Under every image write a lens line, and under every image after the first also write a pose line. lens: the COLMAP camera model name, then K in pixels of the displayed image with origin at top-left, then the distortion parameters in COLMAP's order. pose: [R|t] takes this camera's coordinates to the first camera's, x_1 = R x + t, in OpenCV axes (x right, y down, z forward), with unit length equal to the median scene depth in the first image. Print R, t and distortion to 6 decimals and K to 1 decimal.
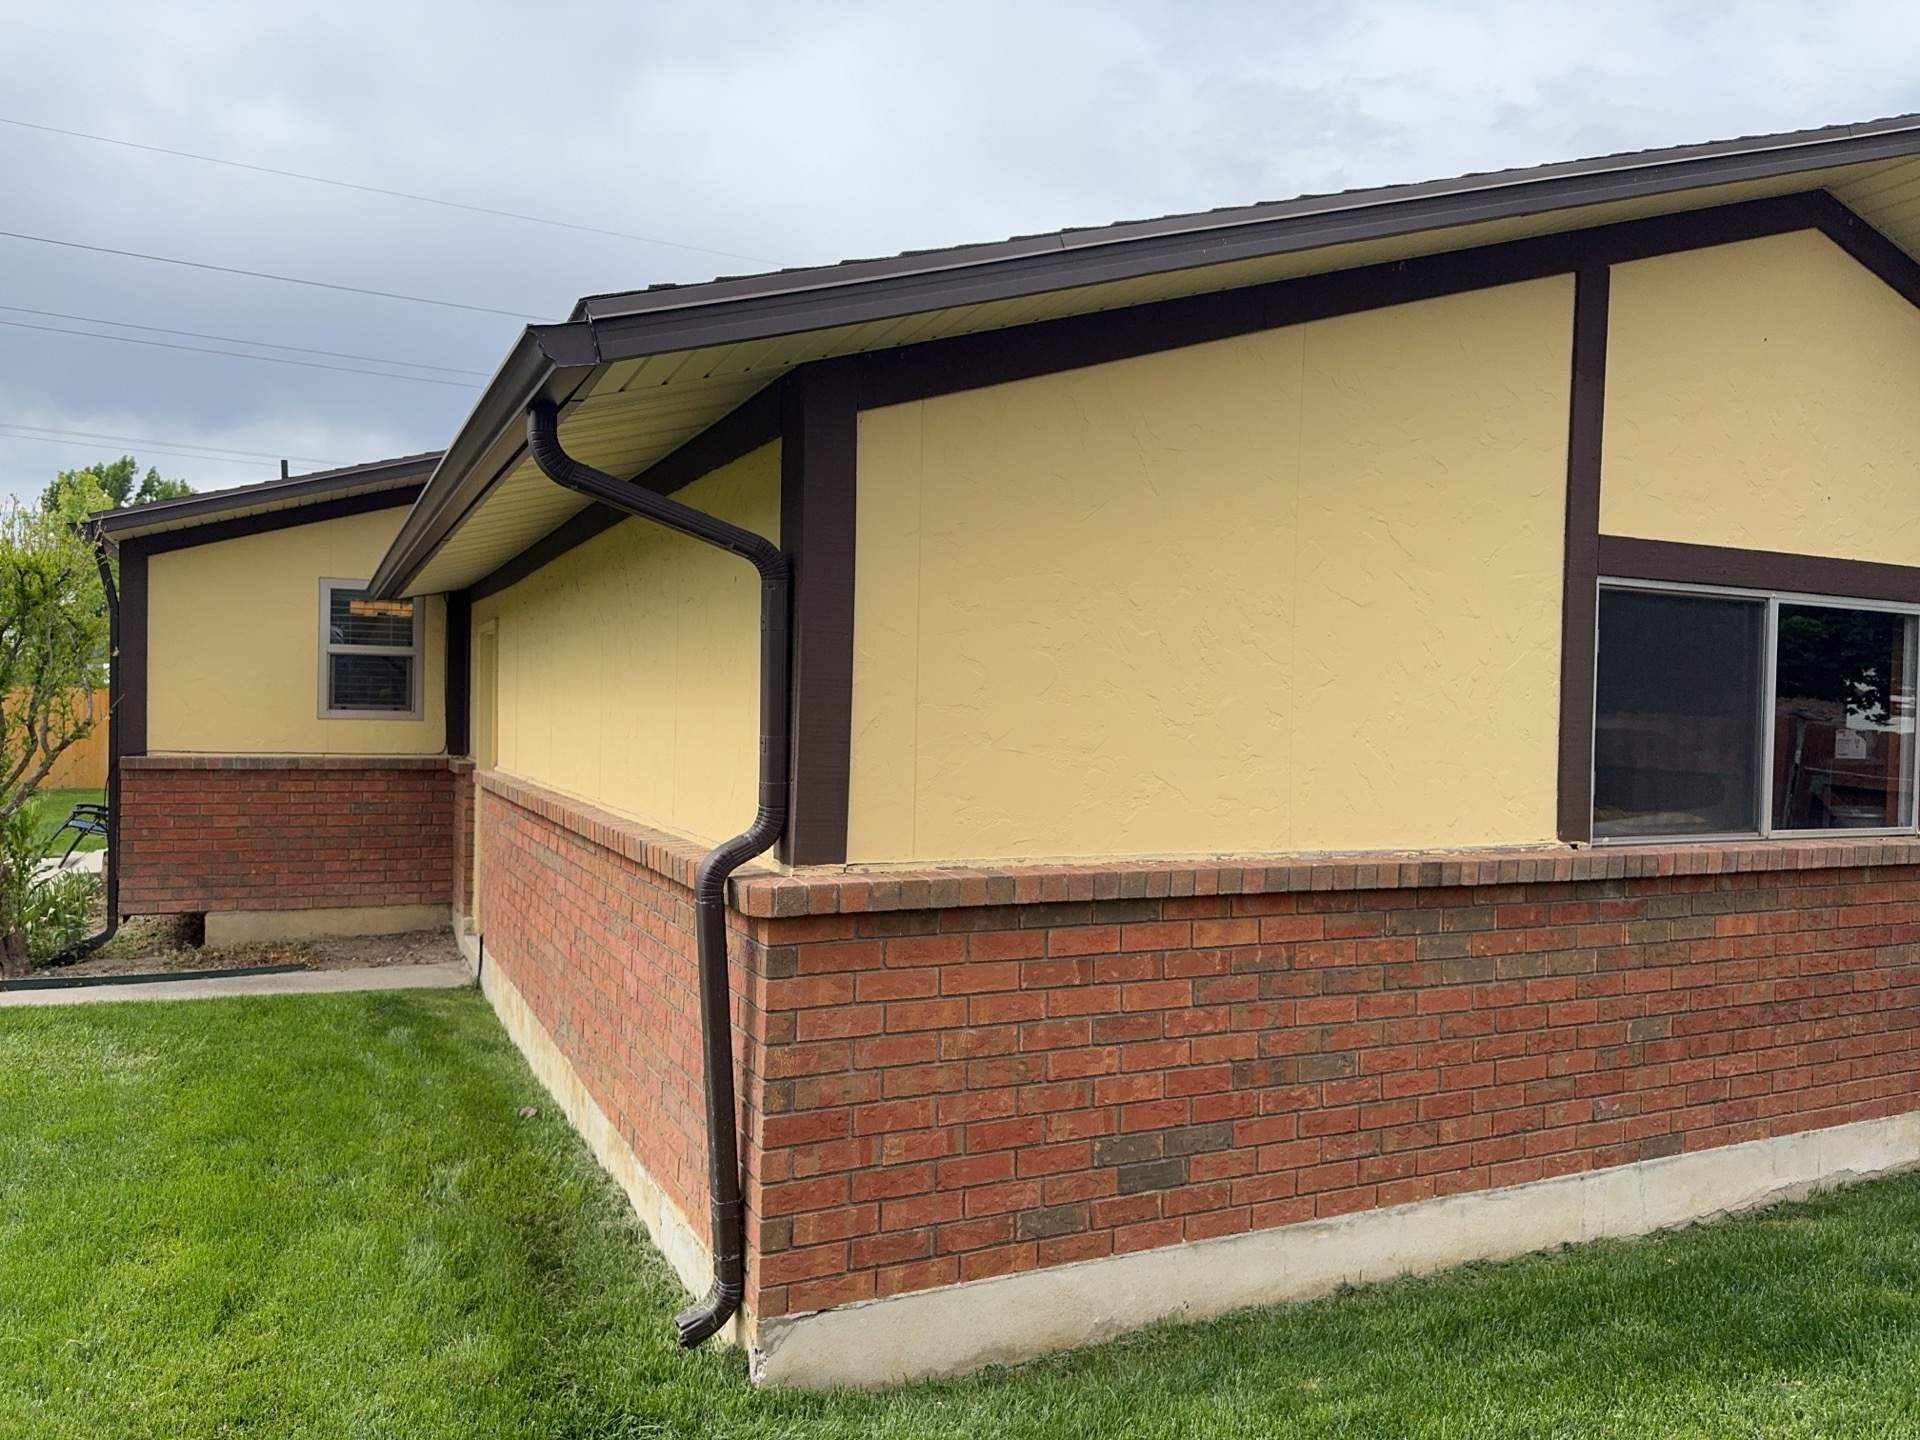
lens RADIAL K [[1378.2, 0, 945.3], [0, 1378.2, 727.0], [0, 0, 1]] dist [0.059429, -0.070026]
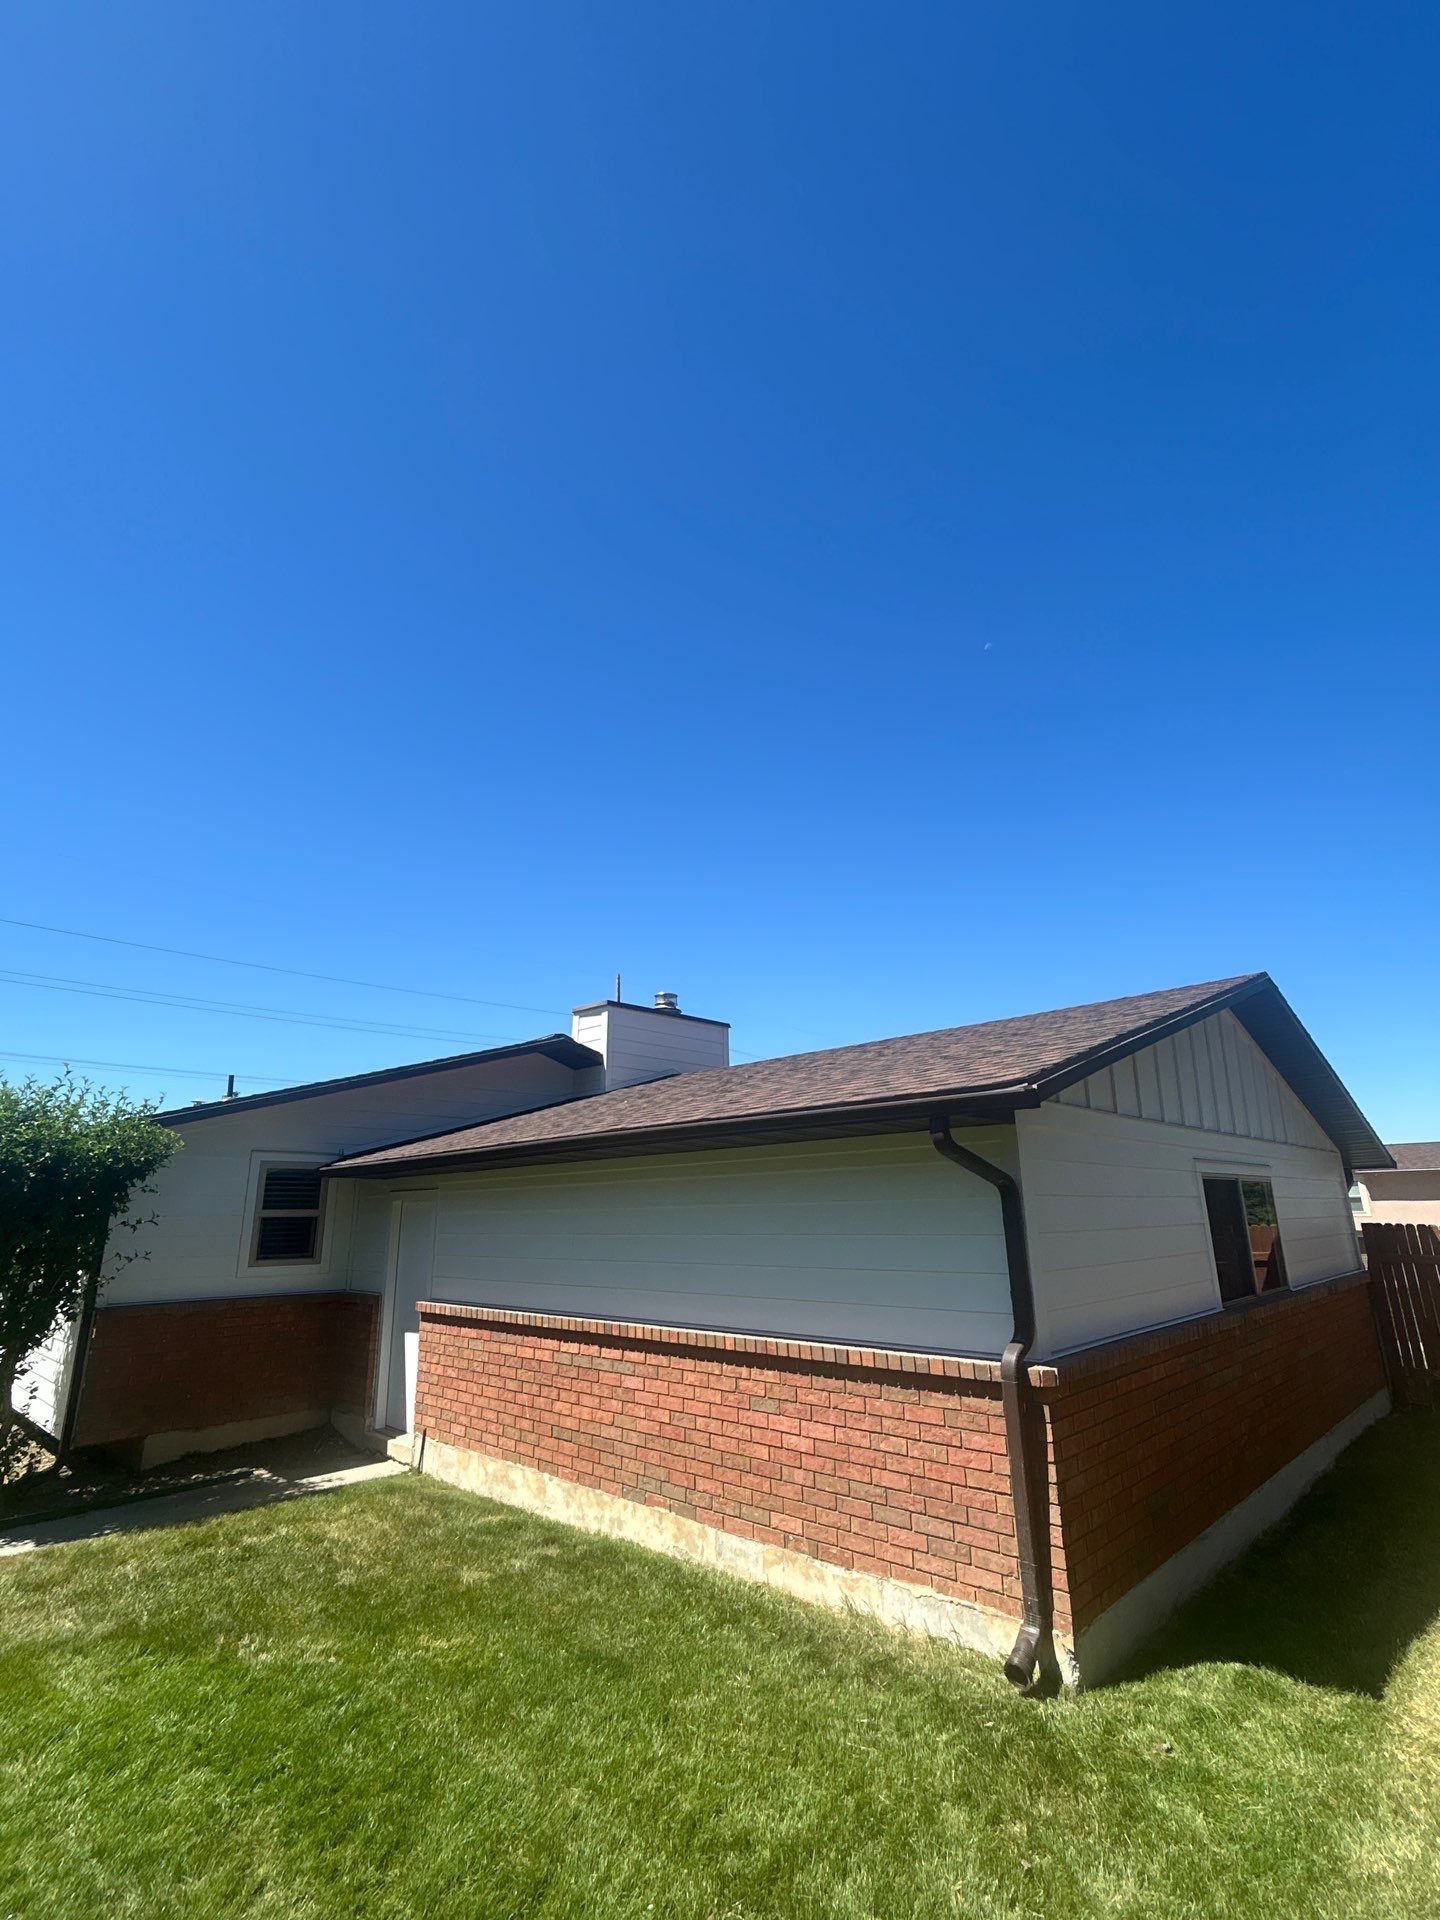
lens RADIAL K [[911.7, 0, 726.9], [0, 911.7, 950.4], [0, 0, 1]] dist [-0.008001, 0.003425]
pose [[0.935092, 0.063731, 0.348627, -0.796925], [0.039524, 0.958809, -0.281287, -0.080107], [-0.352193, 0.276808, 0.894057, -0.091361]]
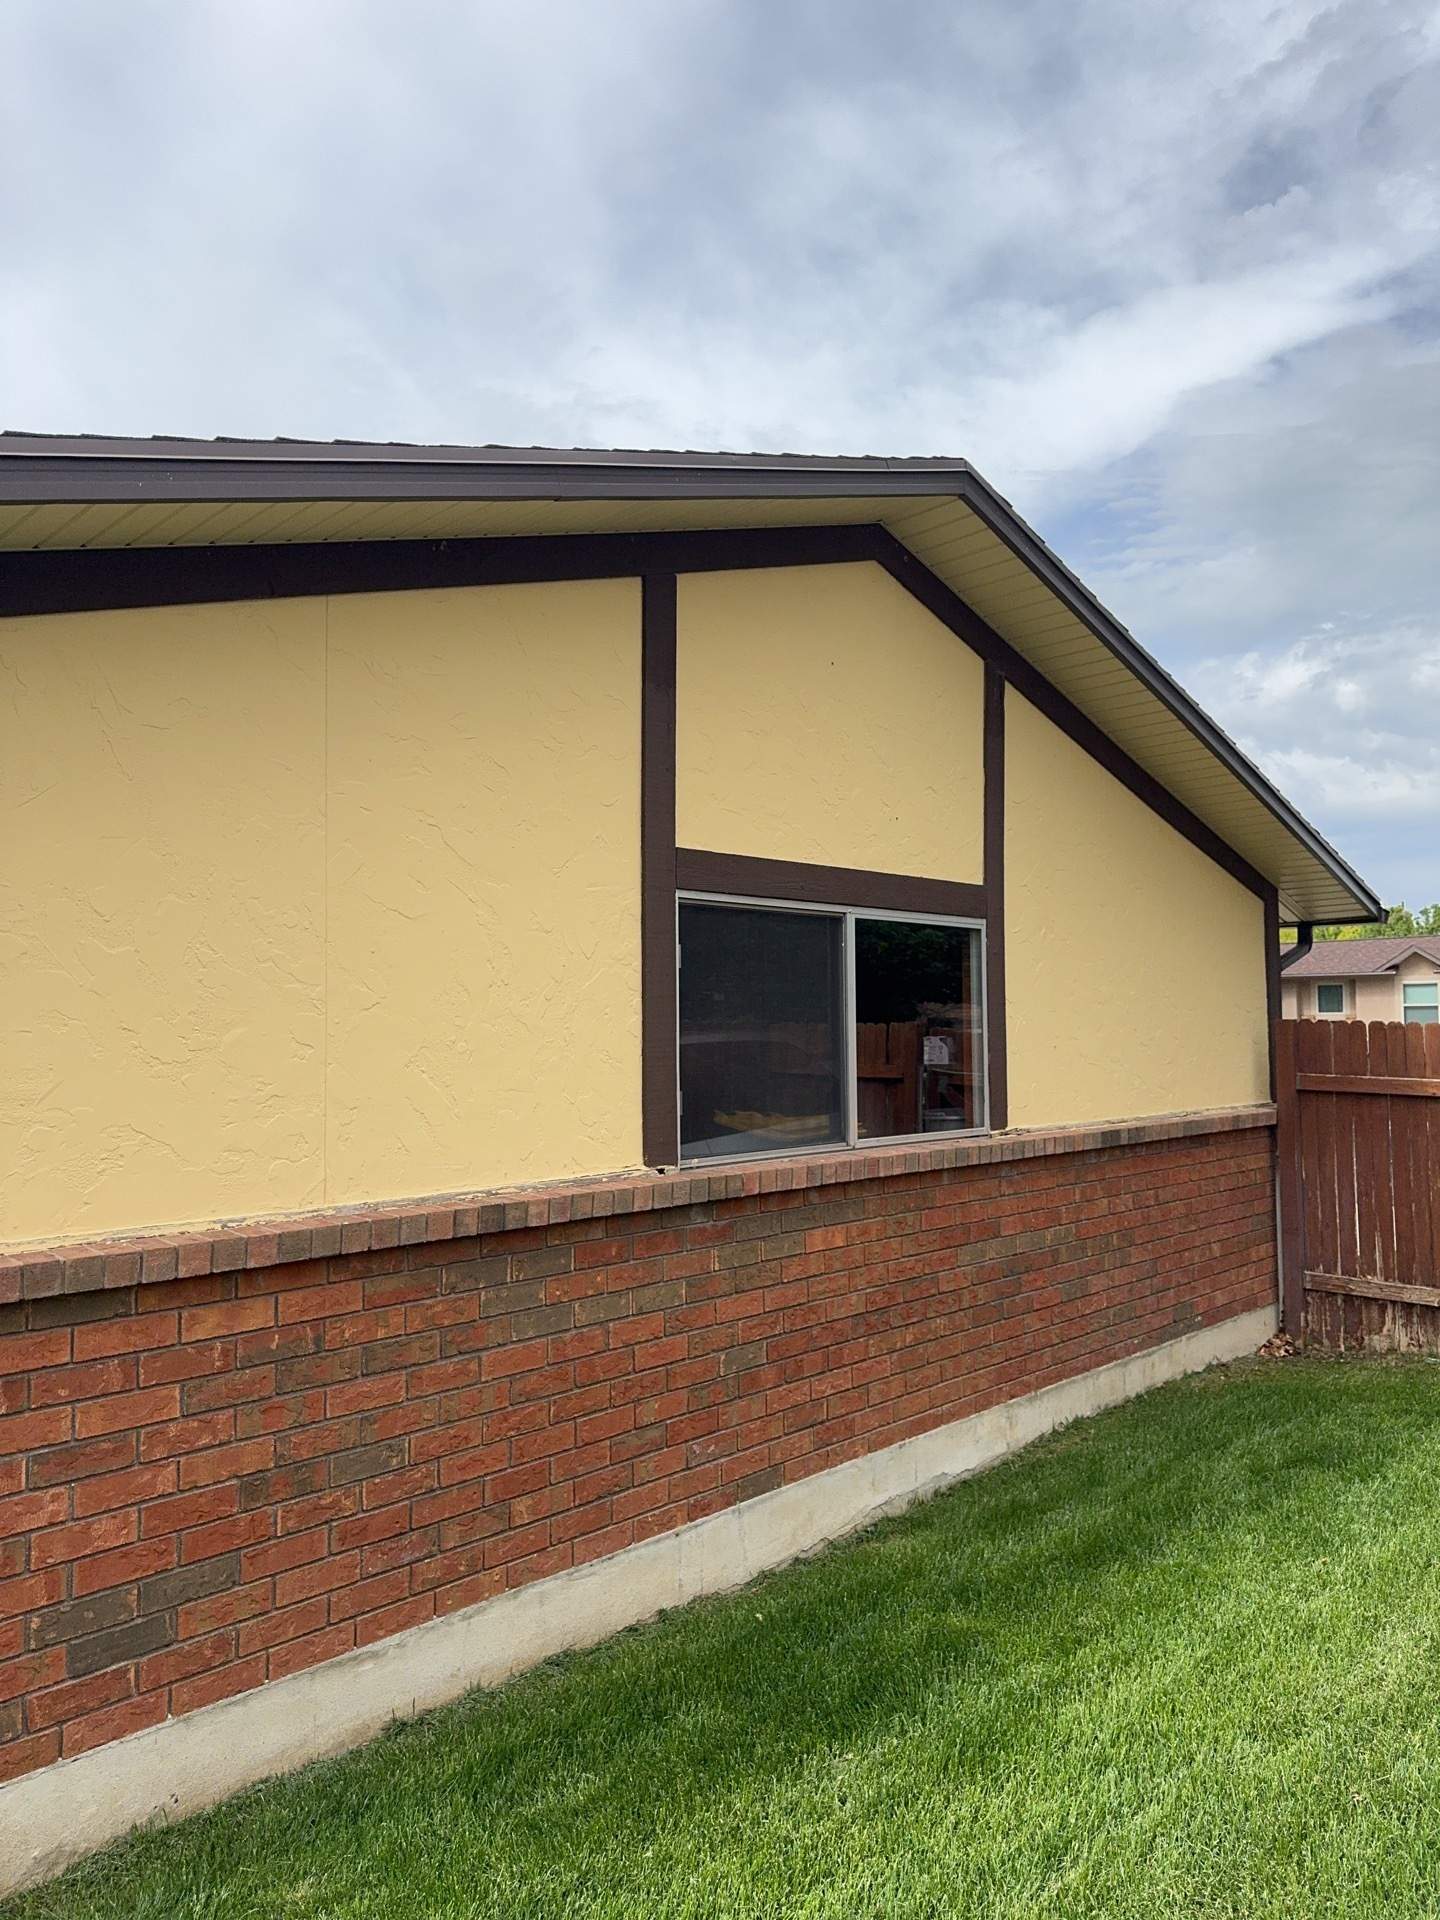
lens RADIAL K [[1378.2, 0, 711.9], [0, 1378.2, 960.4], [0, 0, 1]] dist [0.059429, -0.070026]
pose [[0.936310, -0.012173, 0.350962, 0.172988], [0.033259, 0.997981, -0.054113, -0.007186], [-0.349595, 0.062340, 0.934825, 0.112105]]
